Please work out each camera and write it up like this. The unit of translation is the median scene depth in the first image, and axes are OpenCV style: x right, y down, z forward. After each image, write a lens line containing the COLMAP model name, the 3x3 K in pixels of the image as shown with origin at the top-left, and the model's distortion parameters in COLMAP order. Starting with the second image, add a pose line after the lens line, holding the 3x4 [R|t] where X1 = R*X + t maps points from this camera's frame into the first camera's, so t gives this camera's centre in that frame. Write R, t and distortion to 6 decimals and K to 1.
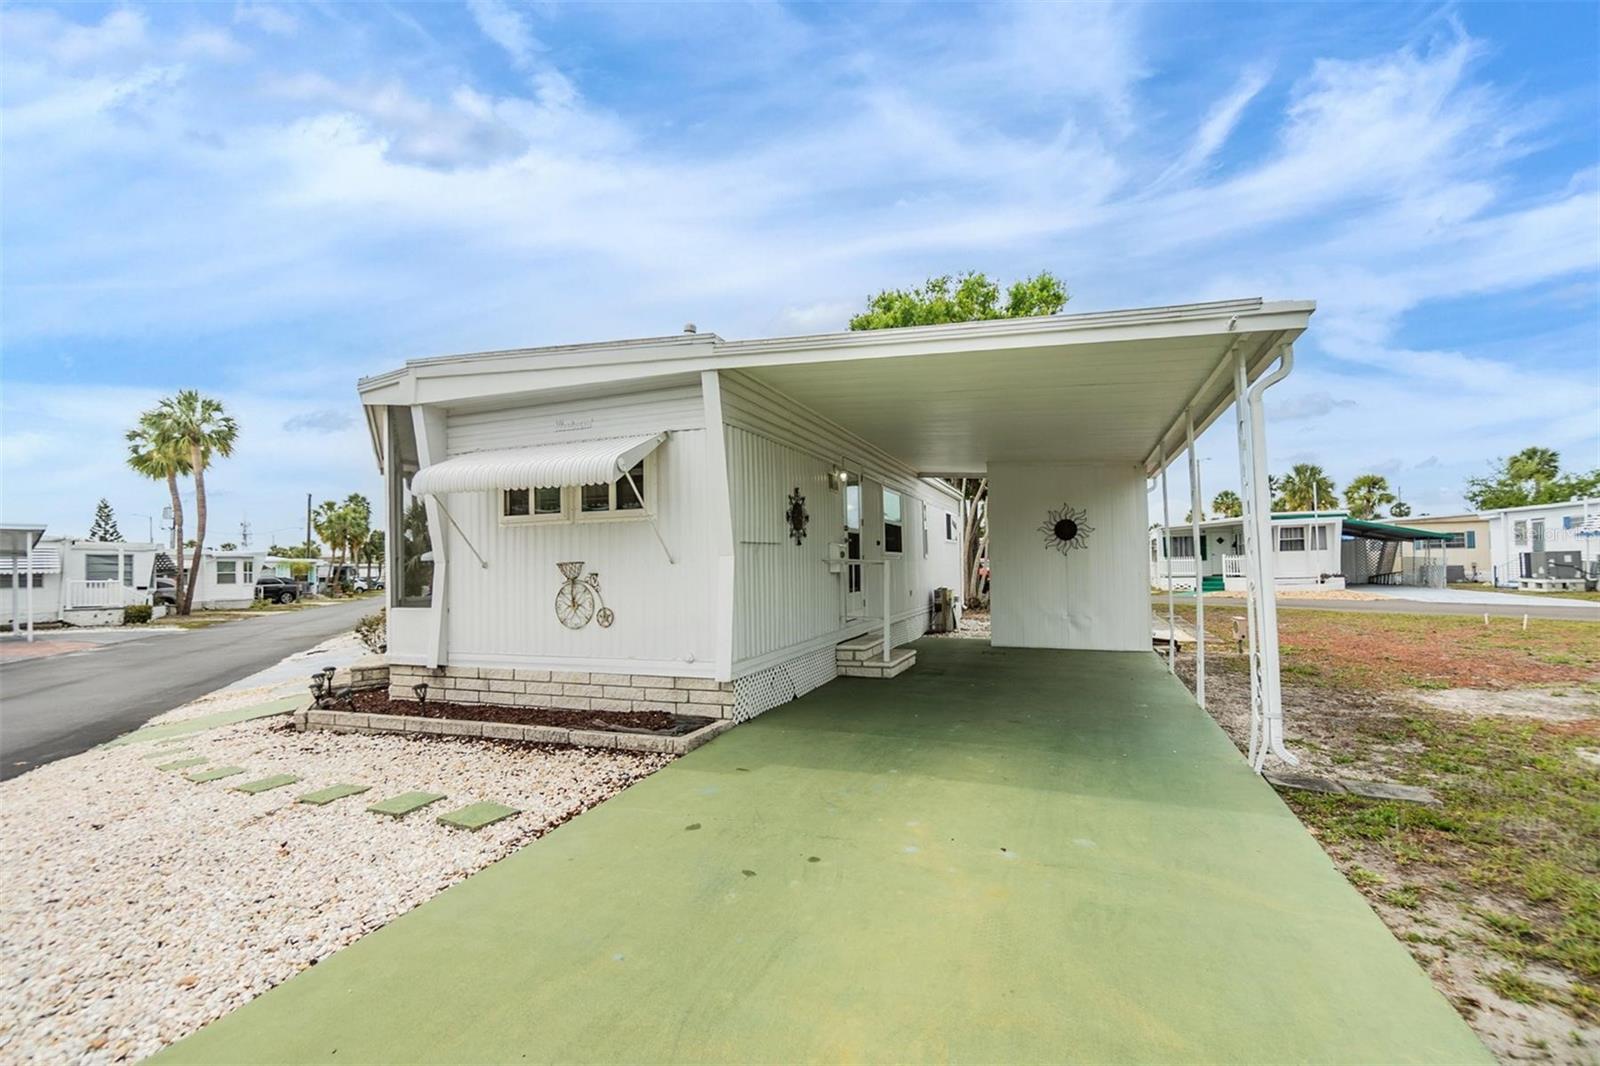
lens RADIAL K [[705.0, 0, 794.0], [0, 705.0, 503.8], [0, 0, 1]] dist [-0.004024, -0.000164]
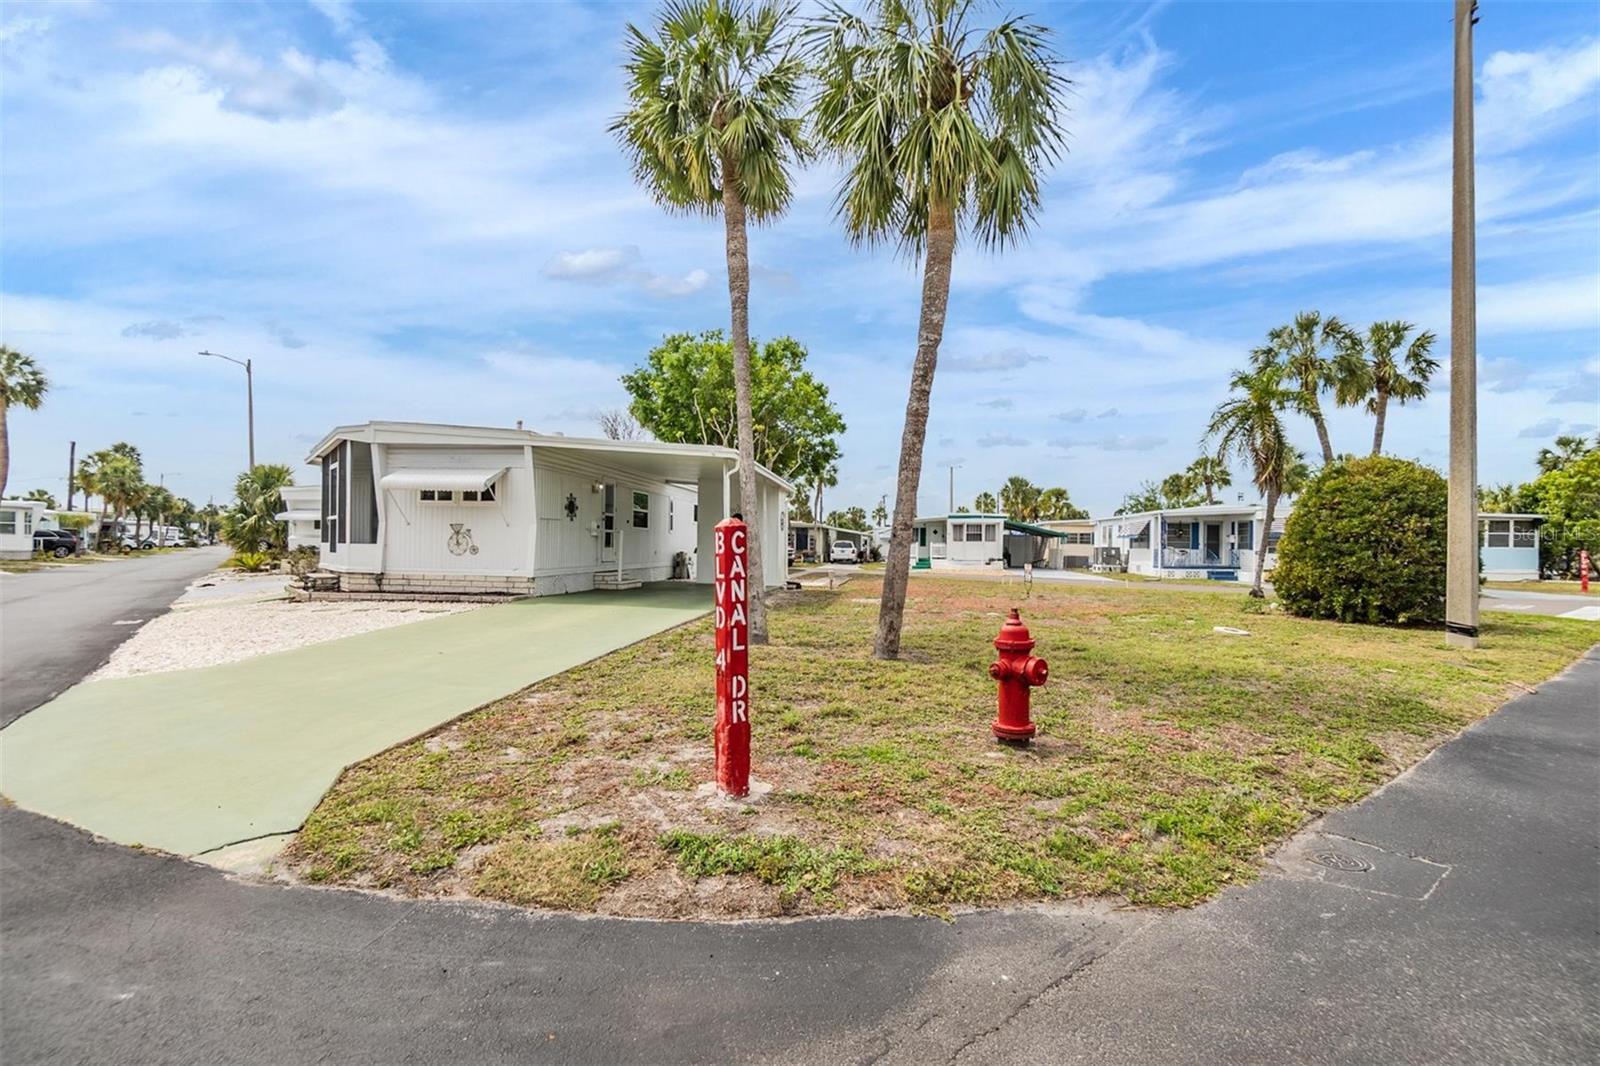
lens RADIAL K [[696.9, 0, 804.8], [0, 696.9, 509.9], [0, 0, 1]] dist [-0.015052, -0.000291]
pose [[0.965670, 0.048997, 0.255108, 0.147149], [-0.058380, 0.997863, 0.029333, -0.074966], [-0.253126, -0.043220, 0.966467, -1.167836]]
